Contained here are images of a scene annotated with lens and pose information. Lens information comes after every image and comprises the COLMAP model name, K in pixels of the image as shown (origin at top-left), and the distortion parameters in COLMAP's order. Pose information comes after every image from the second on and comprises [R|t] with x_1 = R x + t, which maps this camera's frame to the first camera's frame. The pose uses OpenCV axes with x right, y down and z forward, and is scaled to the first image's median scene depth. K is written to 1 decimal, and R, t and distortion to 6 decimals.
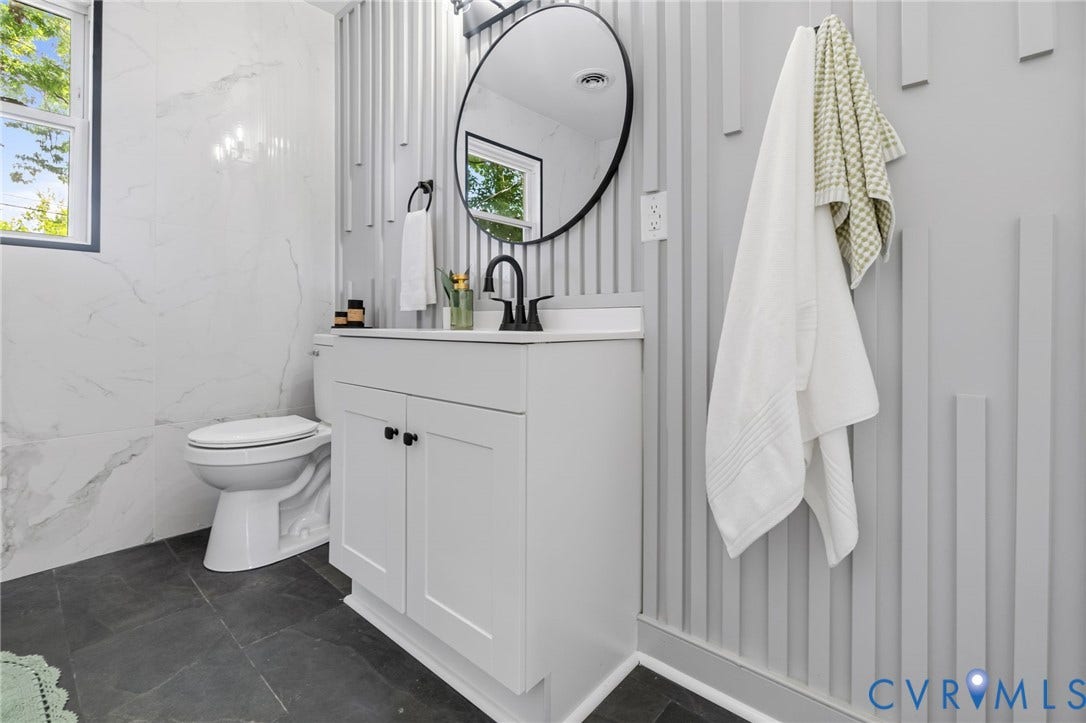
lens RADIAL K [[494.7, 0, 539.7], [0, 494.7, 317.7], [0, 0, 1]] dist [-0.000449, -0.000157]
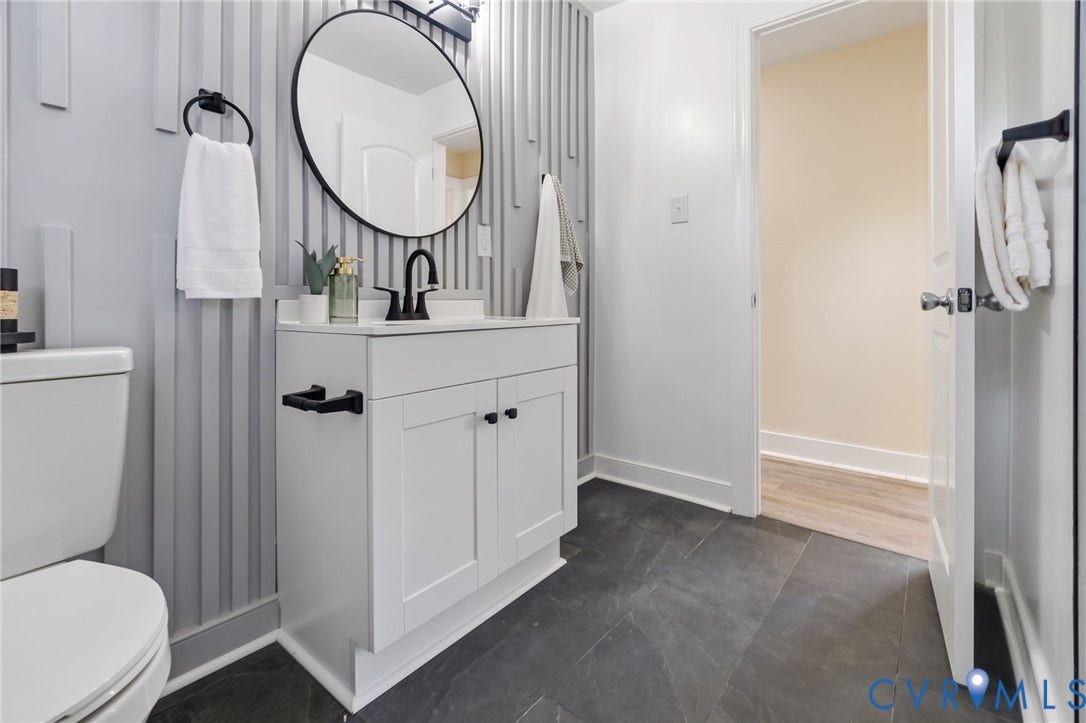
lens RADIAL K [[494.3, 0, 539.6], [0, 494.3, 301.8], [0, 0, 1]] dist [-0.000377, -0.000044]
pose [[-0.059104, 0.001216, 0.998251, -1.142094], [-0.008387, 0.999963, -0.001715, -0.013784], [-0.998217, -0.008474, -0.059091, 0.801077]]
